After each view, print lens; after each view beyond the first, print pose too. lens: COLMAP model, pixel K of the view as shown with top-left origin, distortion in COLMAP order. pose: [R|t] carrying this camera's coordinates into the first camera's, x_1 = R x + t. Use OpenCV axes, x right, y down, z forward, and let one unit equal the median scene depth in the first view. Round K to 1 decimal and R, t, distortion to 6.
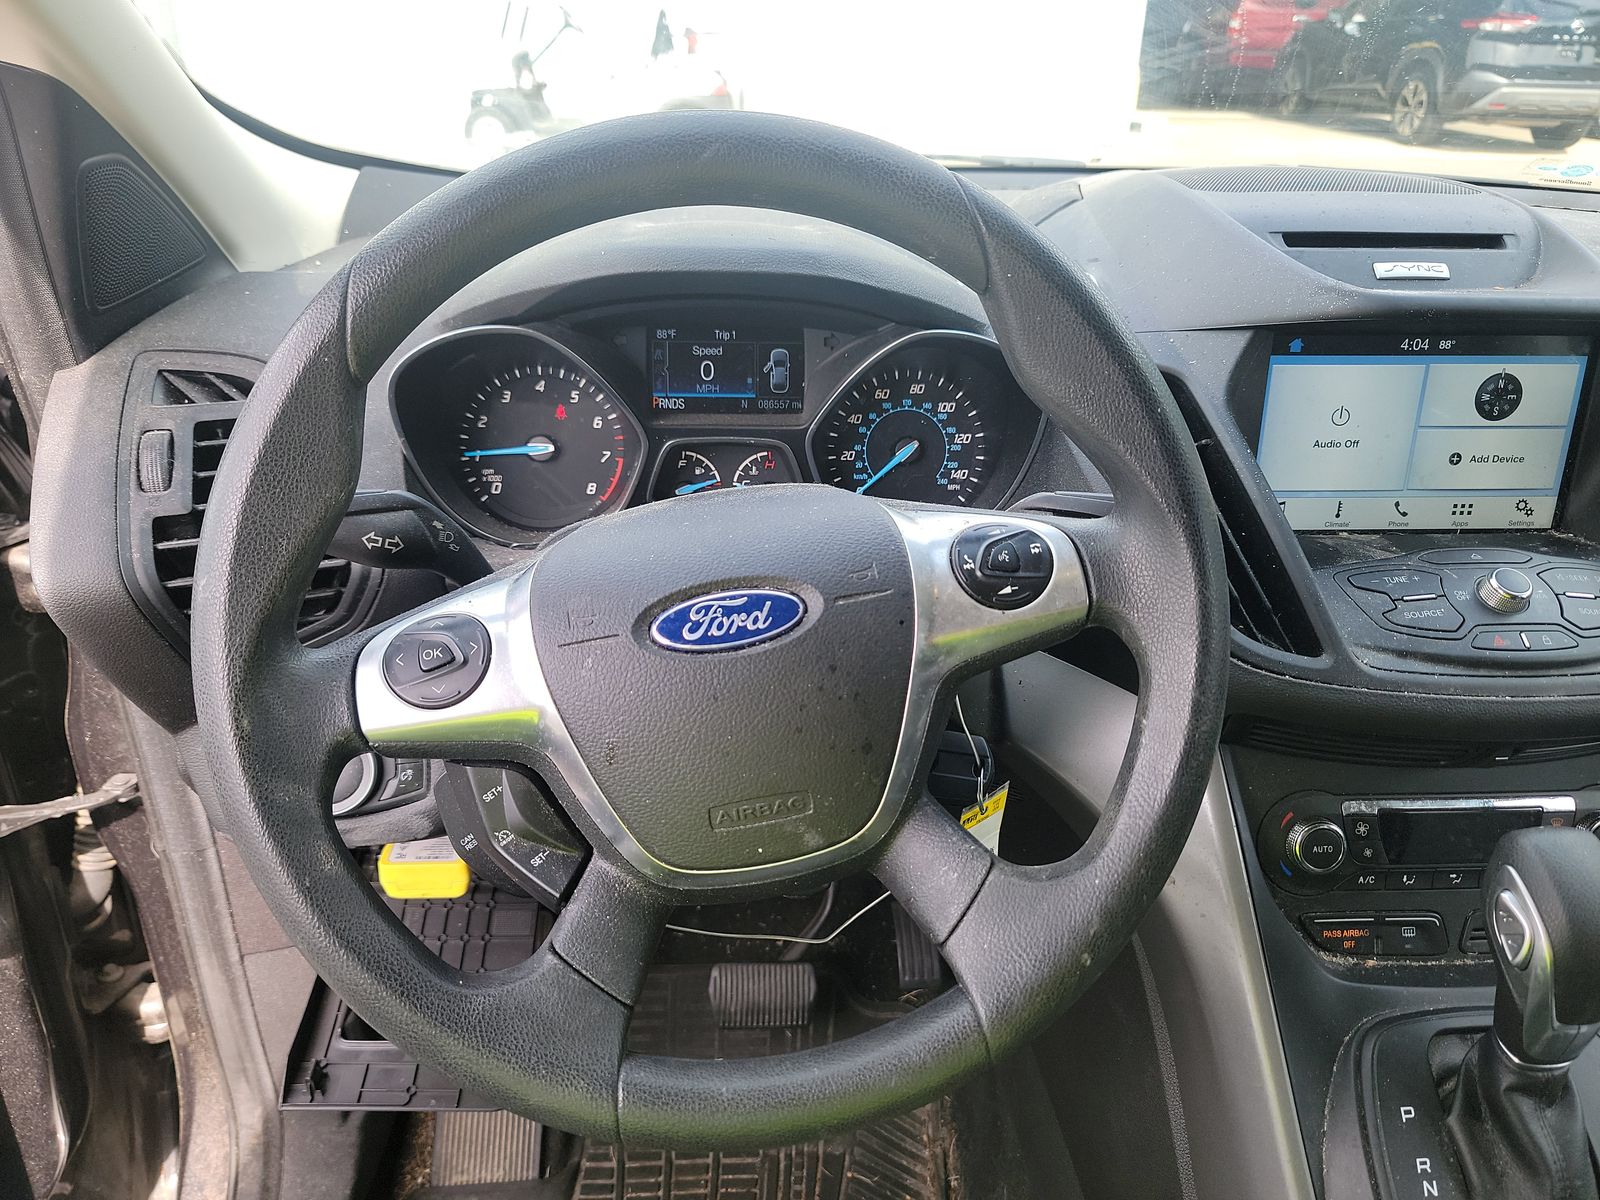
lens RADIAL K [[1130.3, 0, 785.8], [0, 1130.3, 605.7], [0, 0, 1]] dist [0.045147, -0.037961]
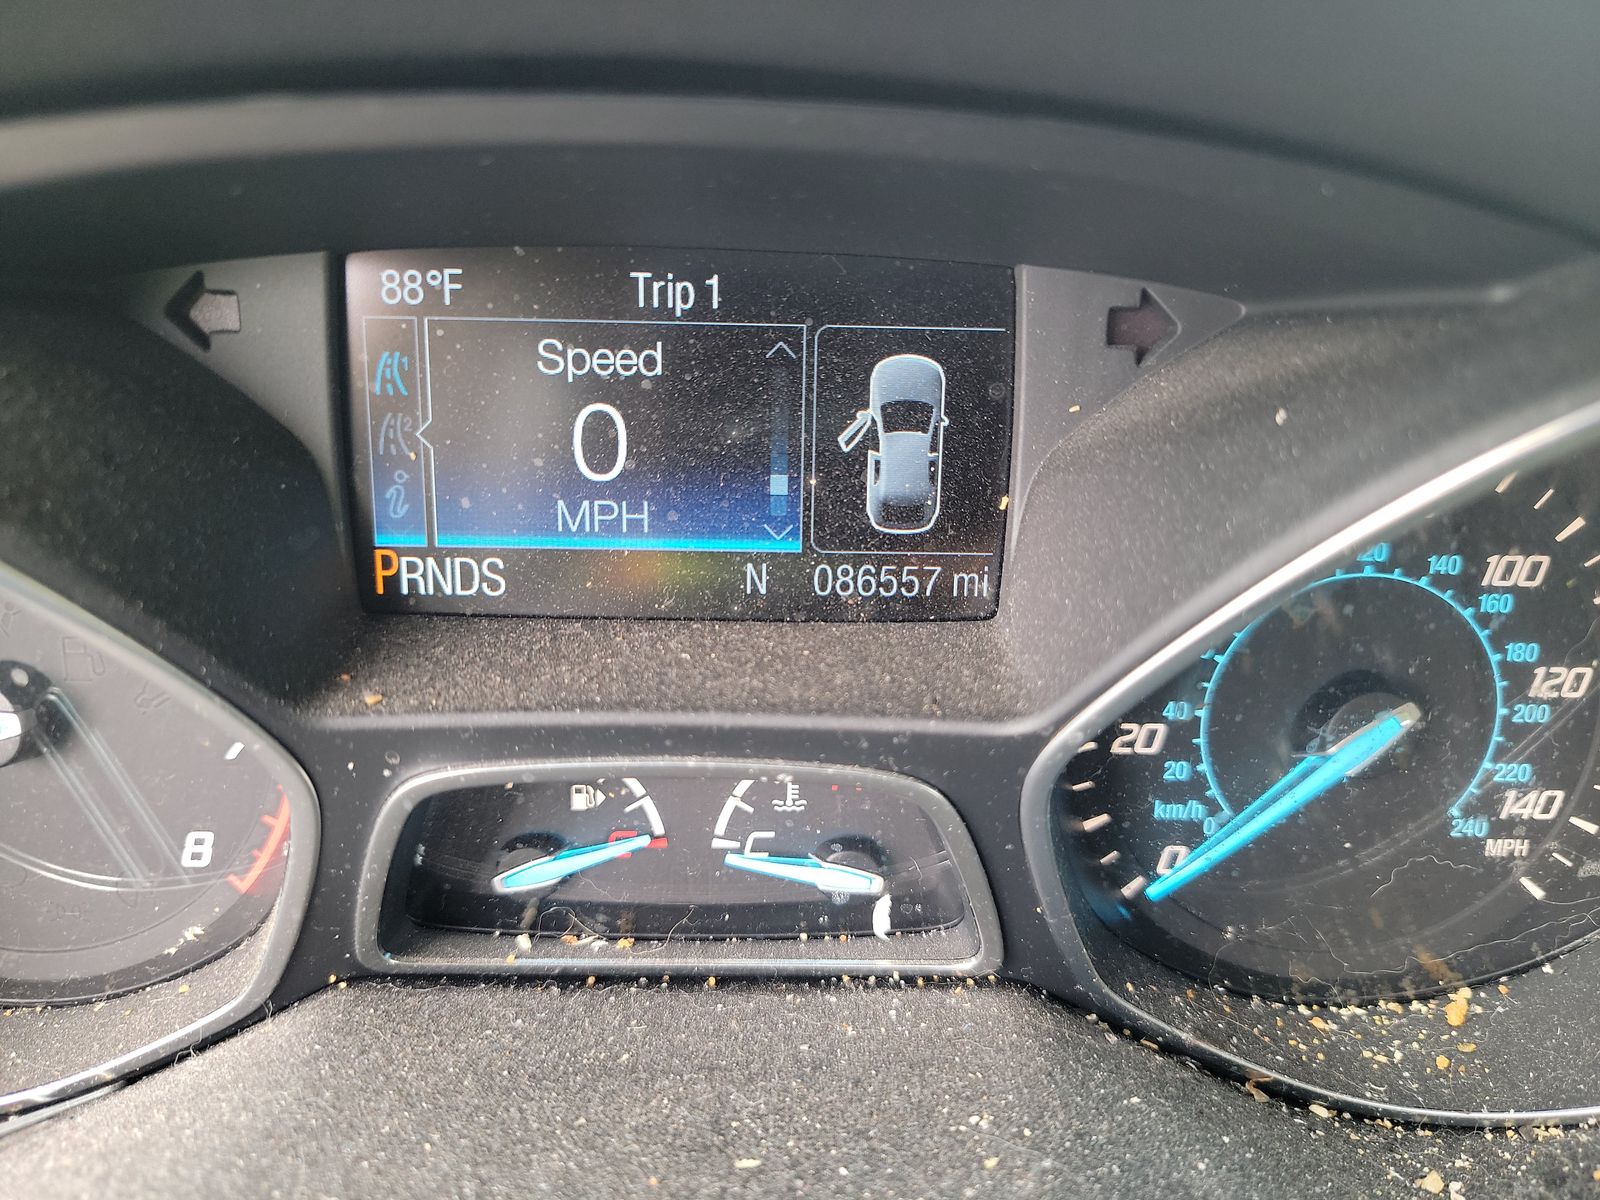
lens RADIAL K [[1130.3, 0, 806.1], [0, 1130.3, 597.2], [0, 0, 1]] dist [0.045147, -0.037961]
pose [[0.999622, 0.017128, -0.021511, -0.020730], [-0.016510, 0.999455, 0.028588, -0.182891], [0.021989, -0.028222, 0.999360, 0.763457]]
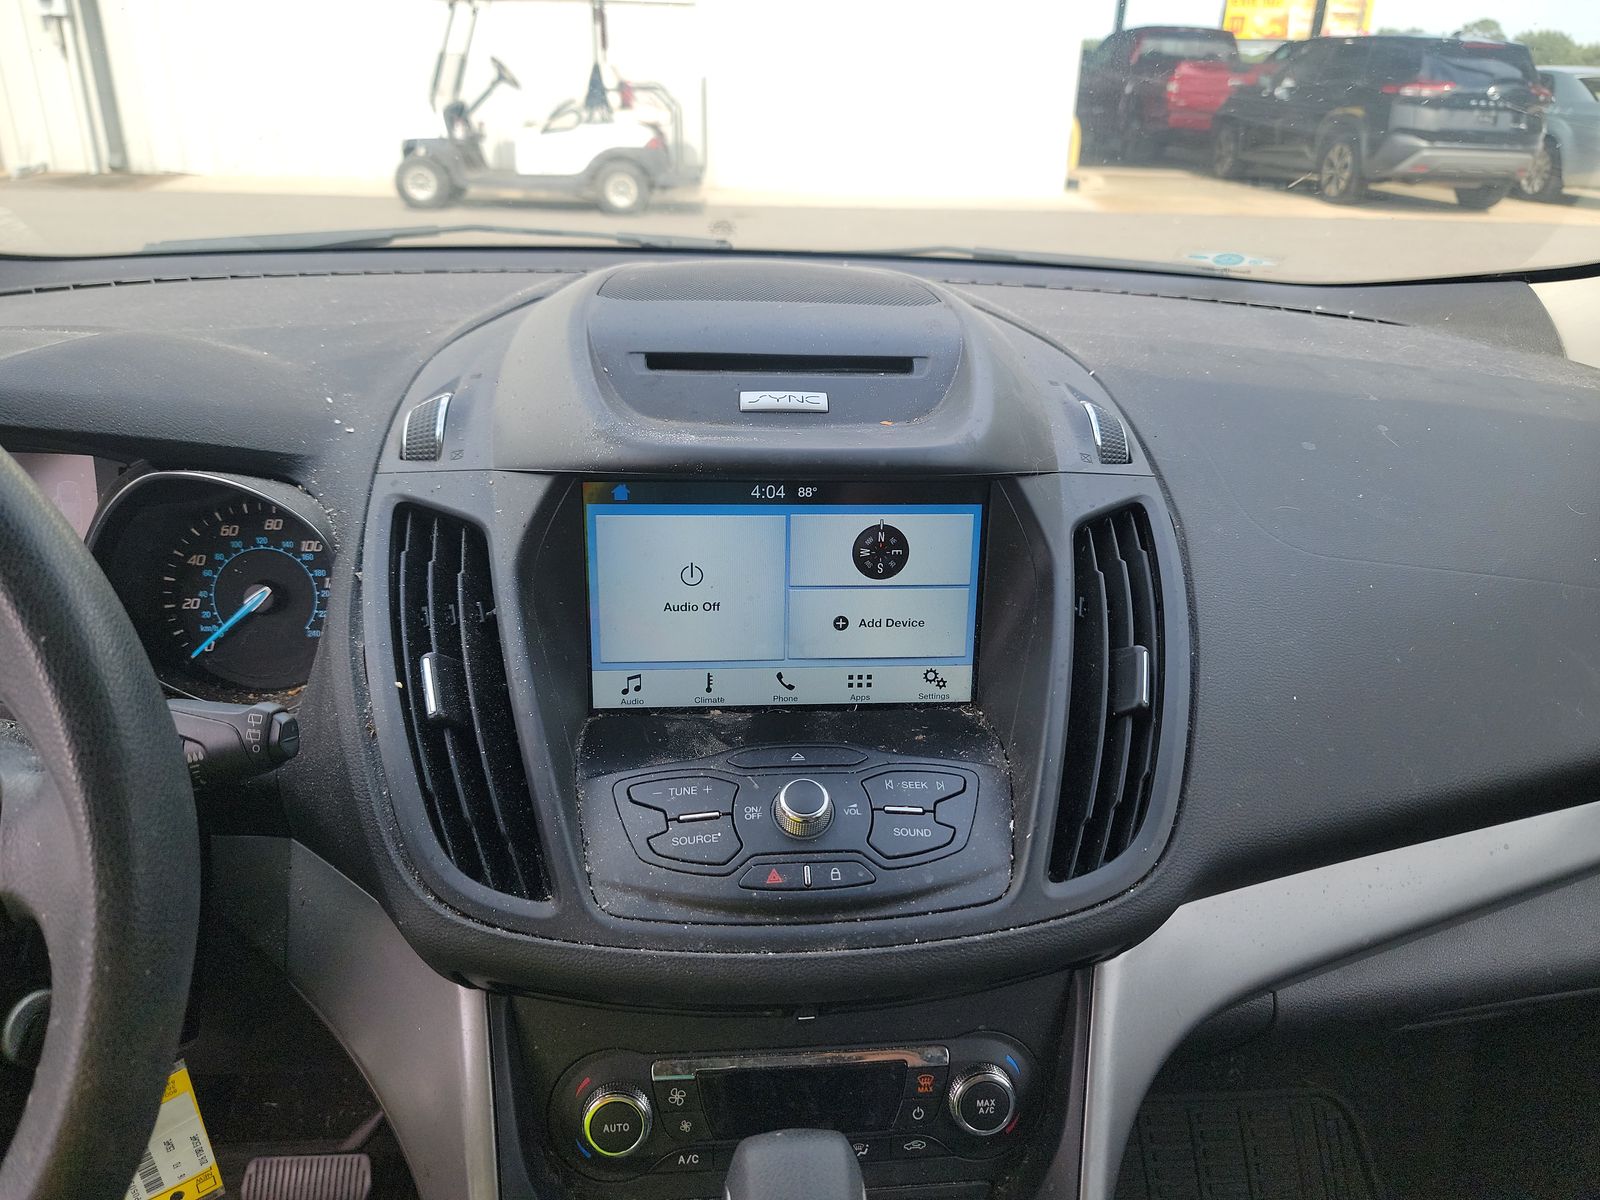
lens RADIAL K [[1130.3, 0, 801.9], [0, 1130.3, 596.0], [0, 0, 1]] dist [0.045147, -0.037961]
pose [[0.999374, -0.001621, 0.035344, 0.496717], [0.003251, 0.998932, -0.046096, -0.103805], [-0.035231, 0.046182, 0.998312, 0.160682]]
